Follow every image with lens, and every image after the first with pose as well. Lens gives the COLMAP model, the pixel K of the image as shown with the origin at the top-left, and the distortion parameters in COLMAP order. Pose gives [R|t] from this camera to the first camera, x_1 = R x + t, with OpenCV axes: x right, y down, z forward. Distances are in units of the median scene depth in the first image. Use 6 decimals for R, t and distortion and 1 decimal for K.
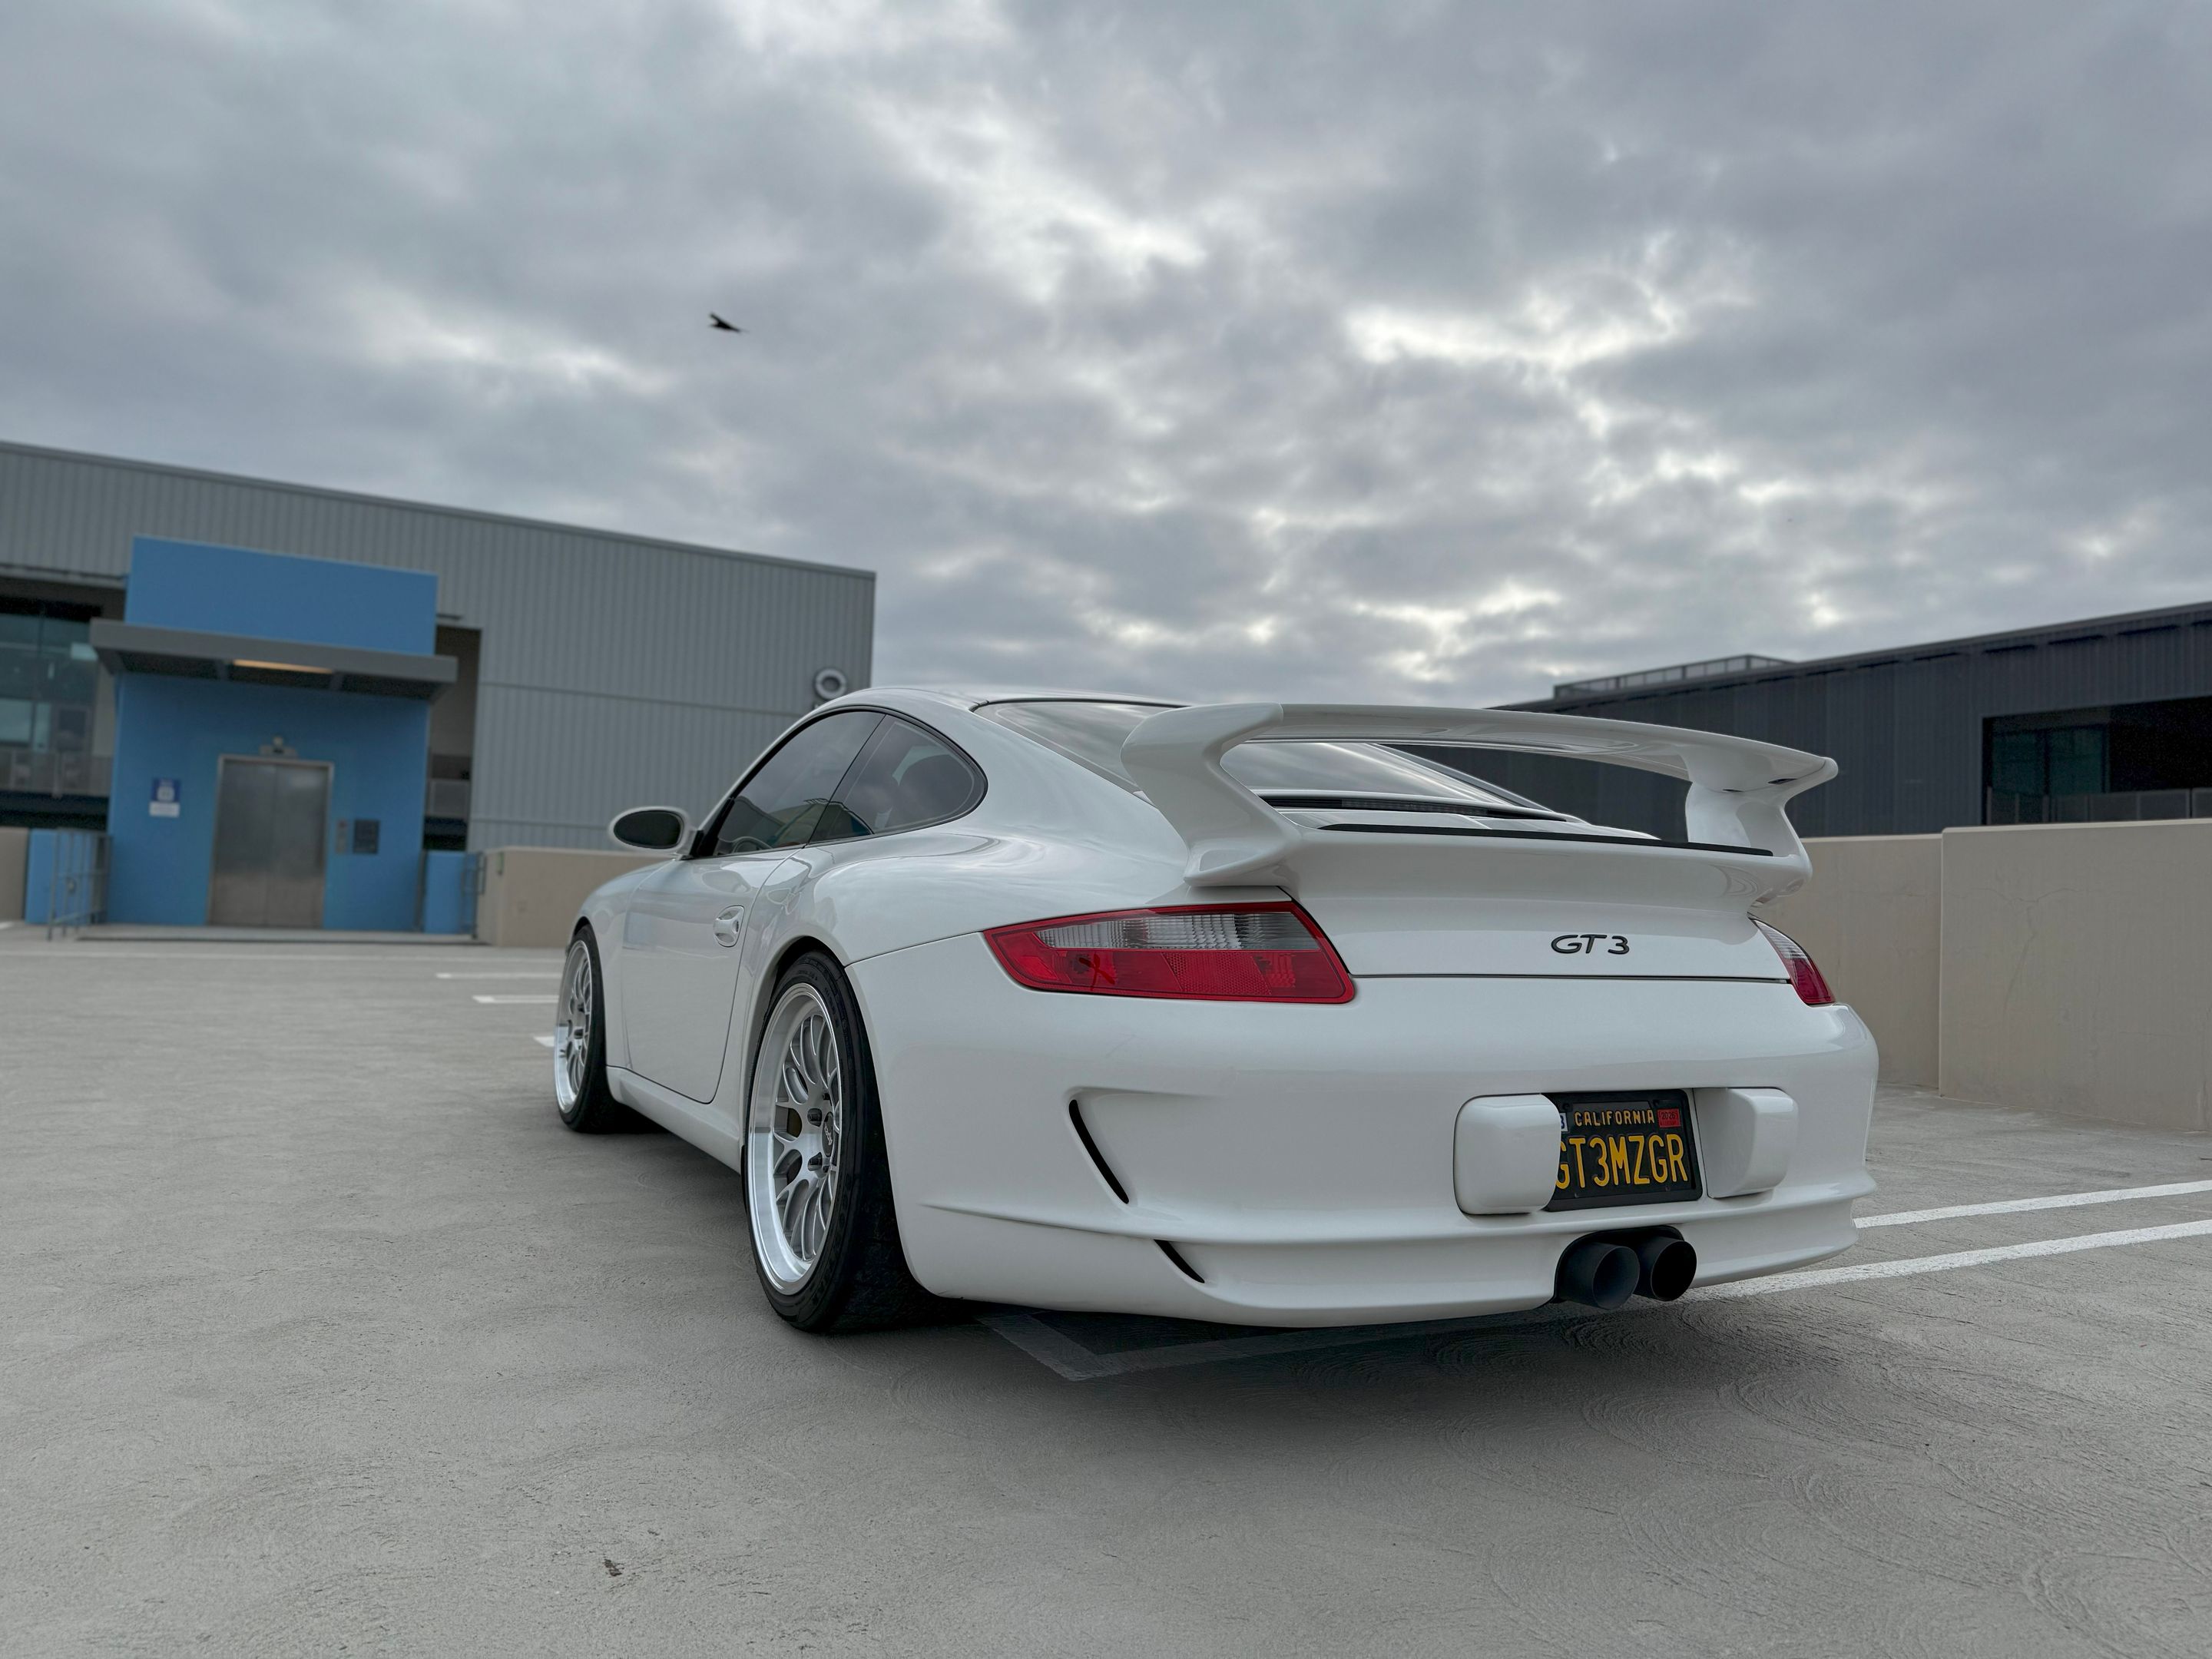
lens RADIAL K [[1529.3, 0, 1085.6], [0, 1529.3, 818.8], [0, 0, 1]] dist [0.035423, -0.001346]
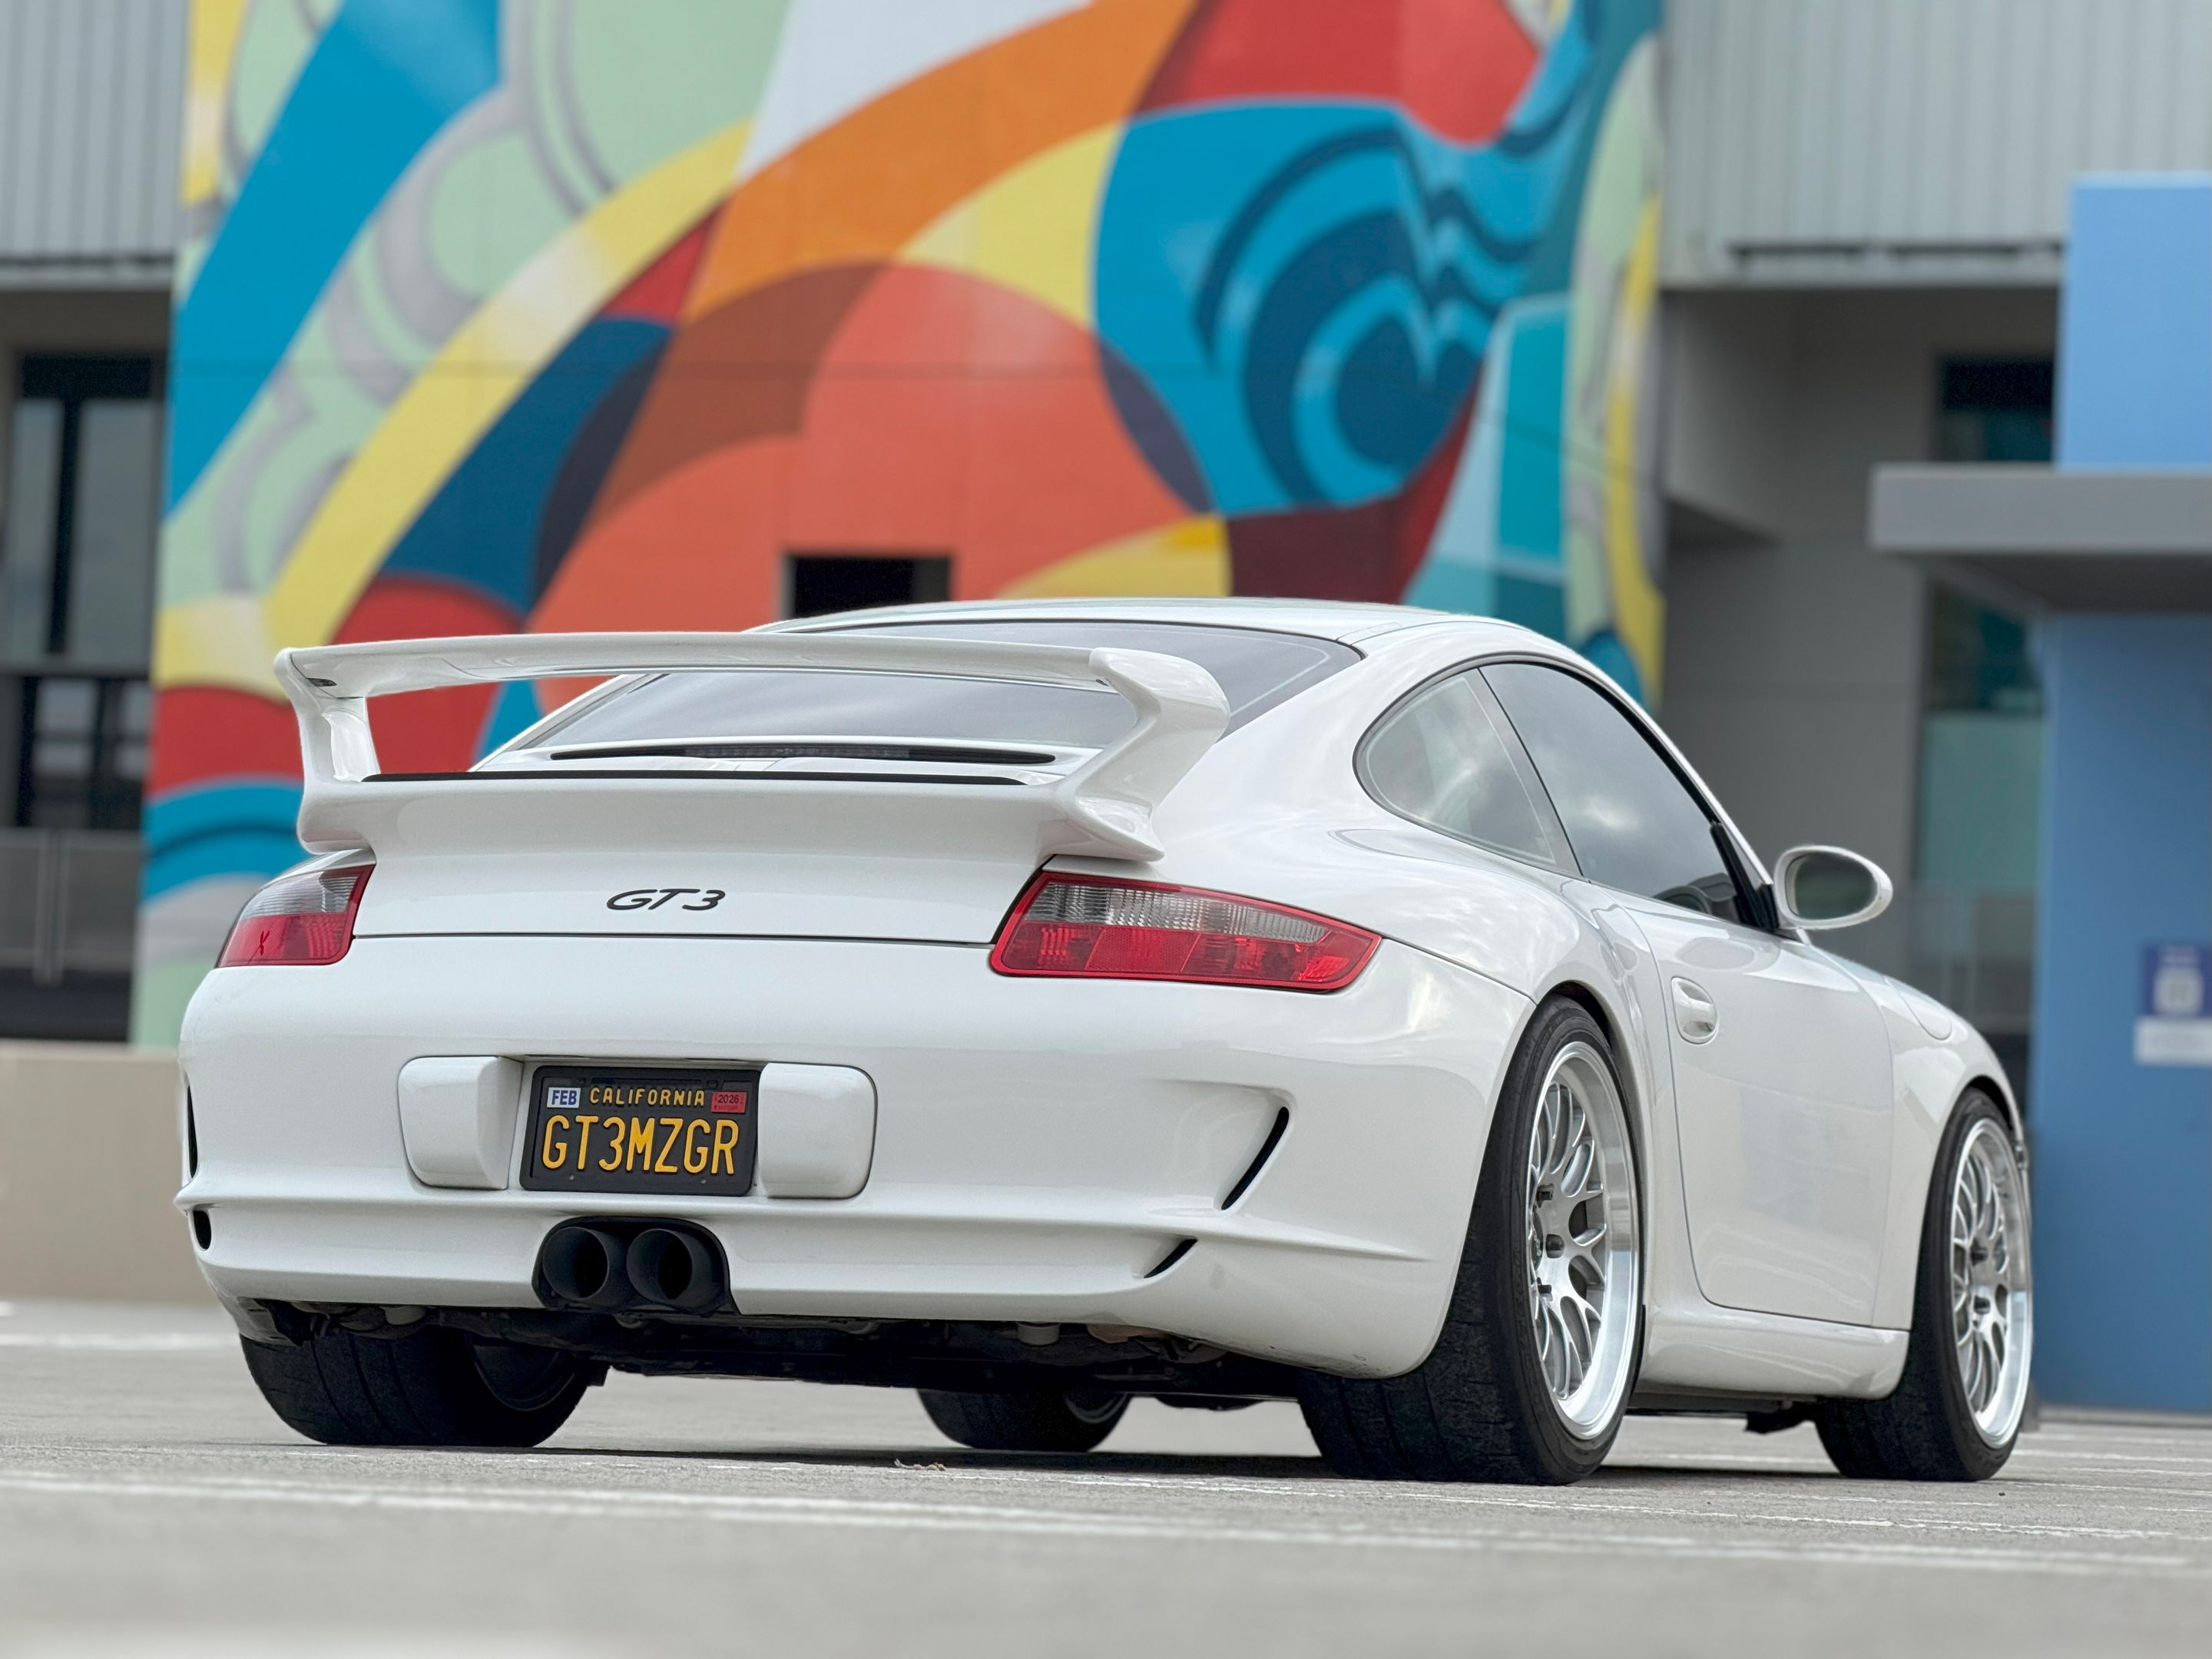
lens RADIAL K [[7604.8, 0, 1106.0], [0, 7604.8, 829.5], [0, 0, 1]] dist [0.184245, -1.044519]
pose [[0.676651, -0.060140, -0.733843, 3.584994], [0.029220, 0.998067, -0.054852, 0.281440], [0.735724, 0.015673, 0.677100, -1.663252]]
